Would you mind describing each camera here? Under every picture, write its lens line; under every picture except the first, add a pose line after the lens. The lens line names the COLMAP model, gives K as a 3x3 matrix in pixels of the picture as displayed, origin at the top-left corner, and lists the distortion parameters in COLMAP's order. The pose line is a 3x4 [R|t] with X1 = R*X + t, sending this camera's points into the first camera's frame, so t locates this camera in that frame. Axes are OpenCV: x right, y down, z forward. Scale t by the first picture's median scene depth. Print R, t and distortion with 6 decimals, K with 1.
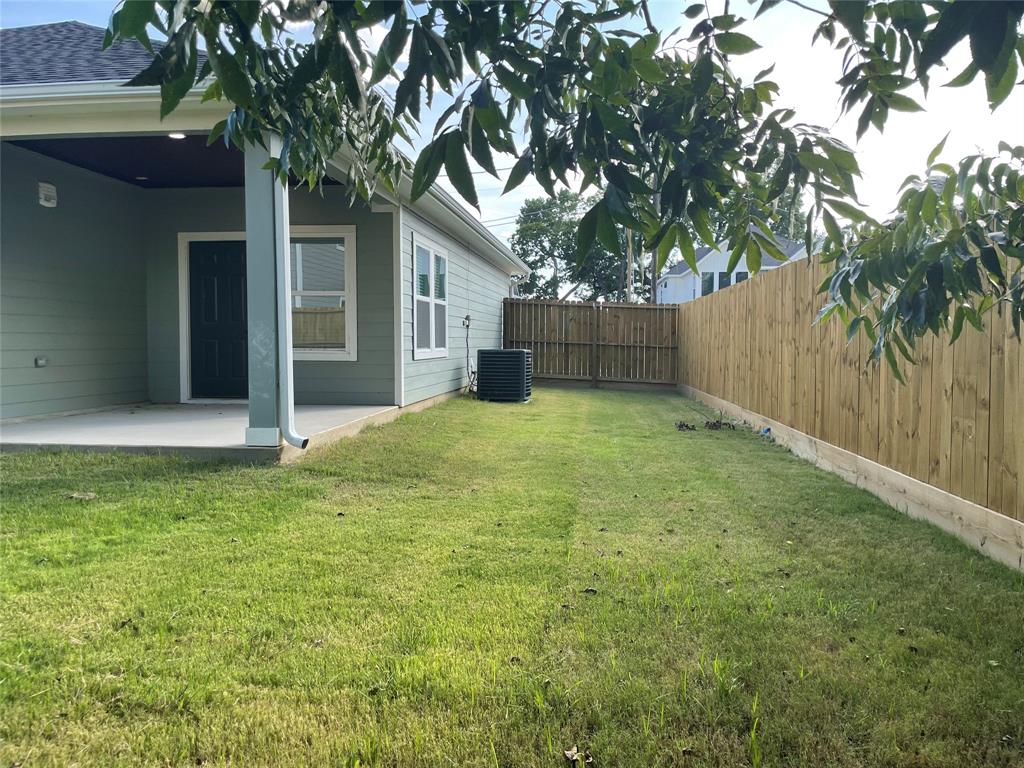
lens RADIAL K [[770.2, 0, 517.4], [0, 770.2, 379.0], [0, 0, 1]] dist [0.044080, -0.035225]
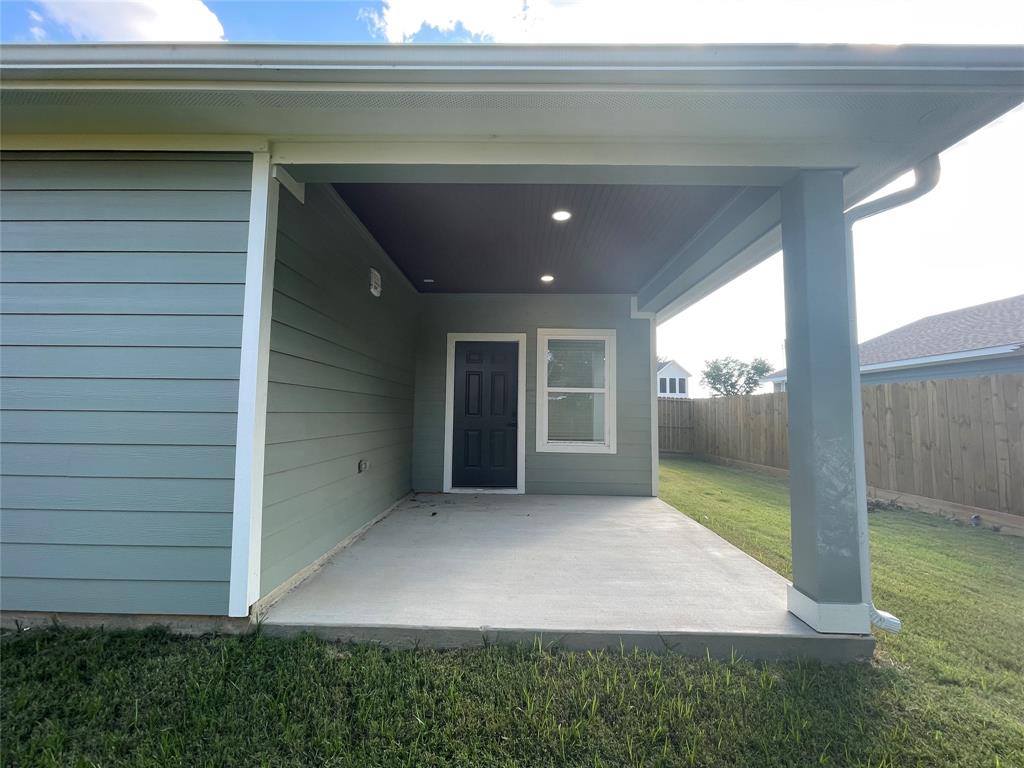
lens RADIAL K [[420.0, 0, 504.9], [0, 420.0, 385.5], [0, 0, 1]] dist [-0.005577, 0.000575]
pose [[0.995505, 0.017876, 0.093004, -0.416303], [-0.007108, 0.993358, -0.114847, -0.049211], [-0.094439, 0.113670, 0.989020, 0.425541]]
